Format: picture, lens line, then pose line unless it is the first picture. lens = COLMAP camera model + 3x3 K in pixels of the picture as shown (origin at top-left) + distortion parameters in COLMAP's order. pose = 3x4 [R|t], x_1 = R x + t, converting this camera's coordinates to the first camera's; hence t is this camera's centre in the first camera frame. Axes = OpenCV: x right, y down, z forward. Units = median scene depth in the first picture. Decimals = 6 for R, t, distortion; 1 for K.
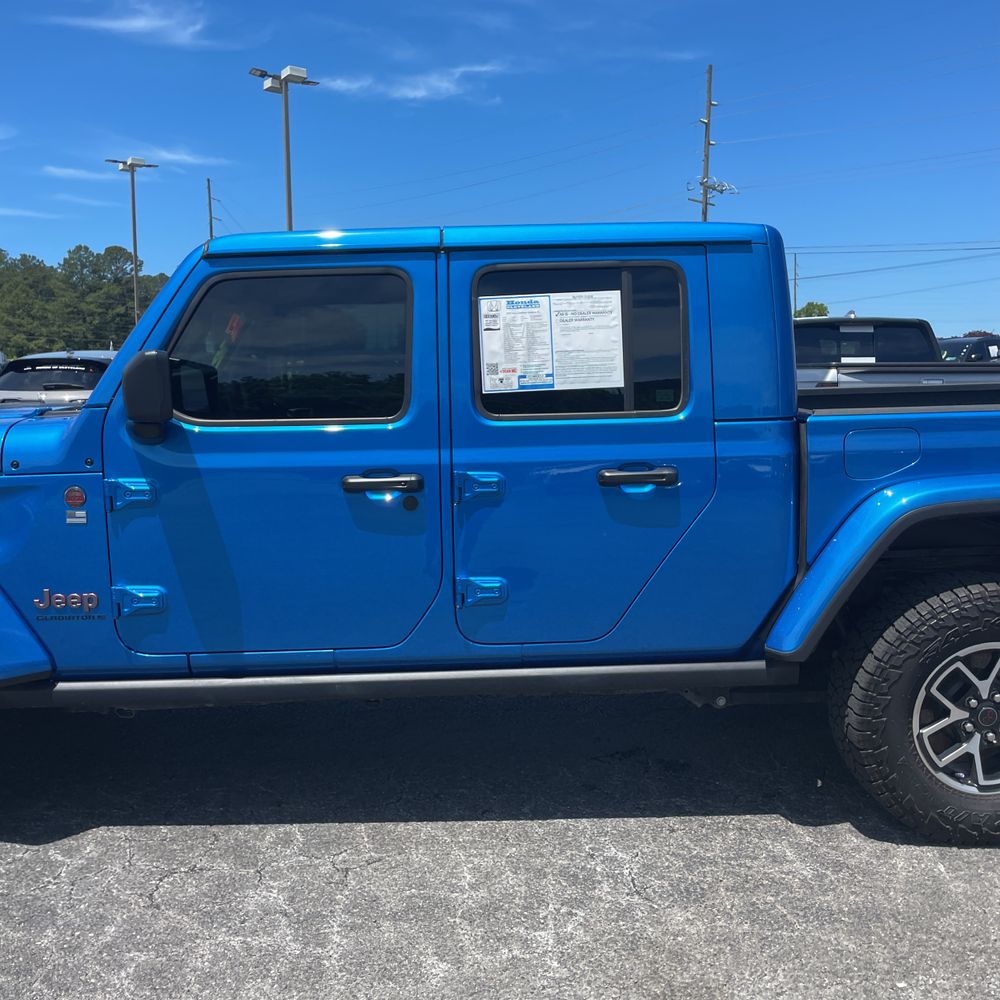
lens RADIAL K [[1005.9, 0, 500.0], [0, 1005.9, 500.0], [0, 0, 1]] dist [0.095211, -0.134132]
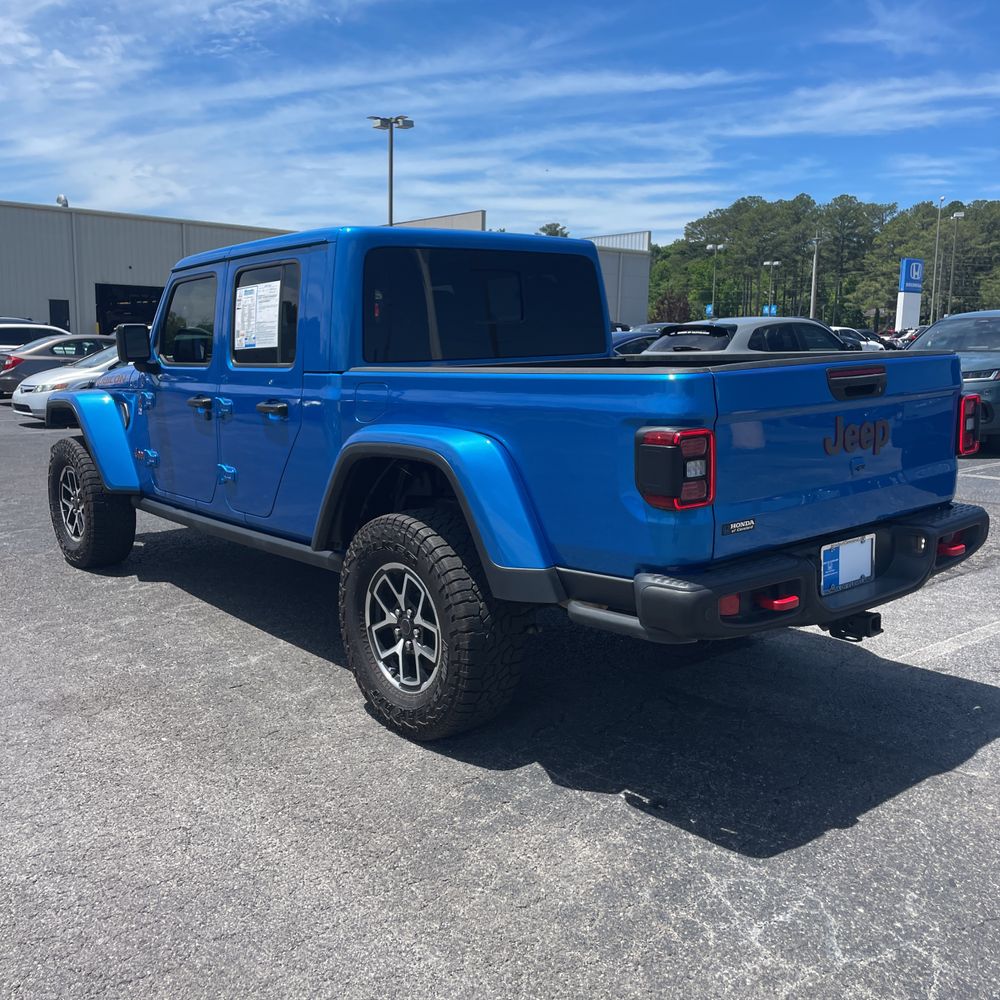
lens RADIAL K [[1018.2, 0, 506.8], [0, 1018.2, 487.6], [0, 0, 1]] dist [0.093860, -0.134746]
pose [[0.603219, 0.117936, -0.788808, 1.510081], [-0.099897, 0.992391, 0.071981, -0.049305], [0.791295, 0.035379, 0.610410, 0.363787]]
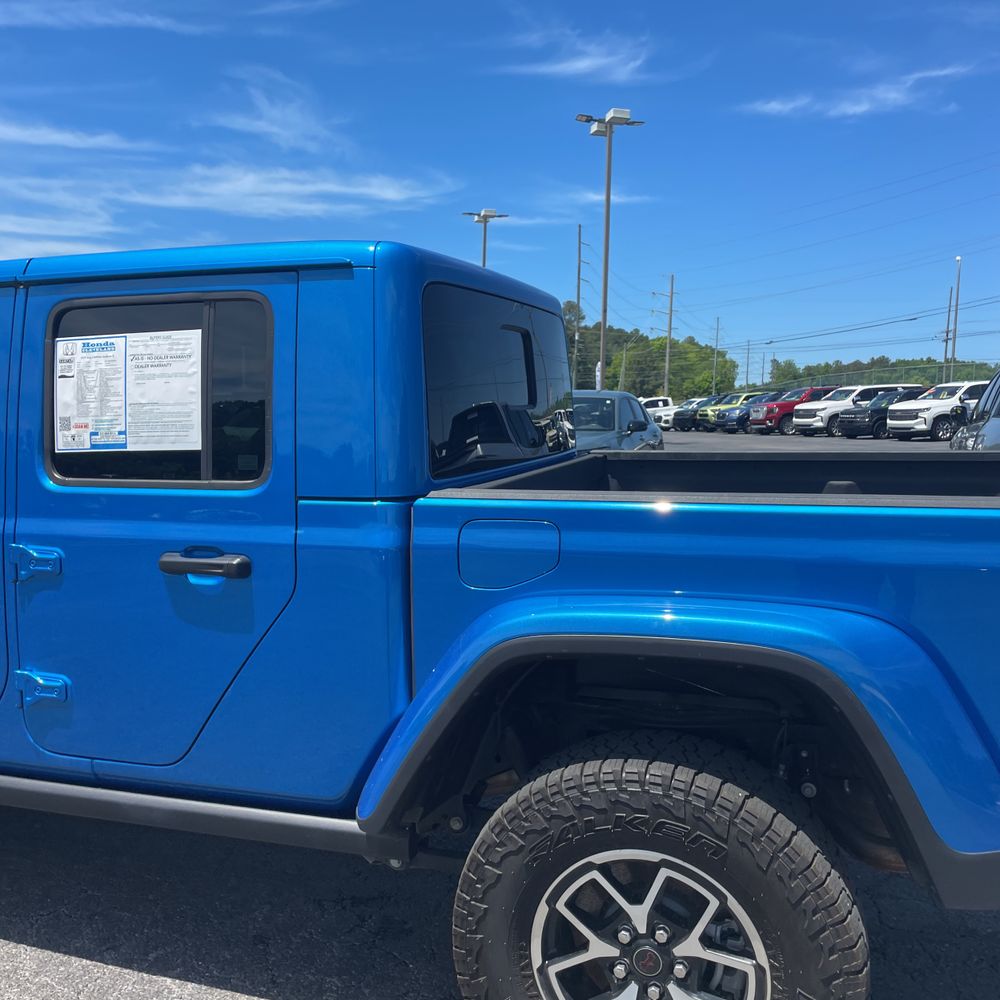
lens RADIAL K [[1003.8, 0, 500.0], [0, 1003.8, 500.0], [0, 0, 1]] dist [0.095346, -0.153202]
pose [[0.932163, 0.045273, -0.359197, 0.625909], [-0.057840, 0.998030, -0.024313, -0.066838], [0.357389, 0.043440, 0.932945, 0.343745]]
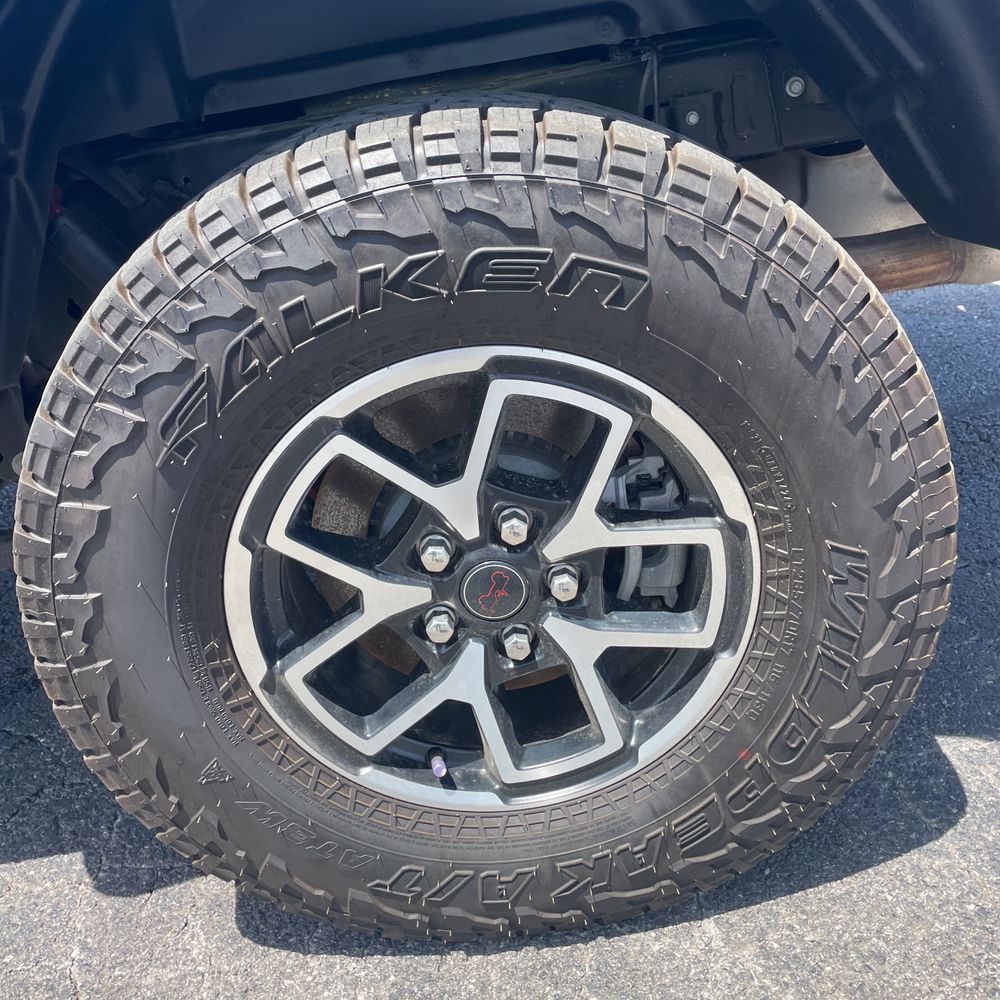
lens RADIAL K [[995.4, 0, 500.0], [0, 995.4, 500.0], [0, 0, 1]] dist [0.088322, -0.116786]
pose [[0.990841, -0.125299, -0.050335, 0.509067], [0.134592, 0.946497, 0.293306, 0.101723], [0.010891, -0.297394, 0.954693, 0.740746]]
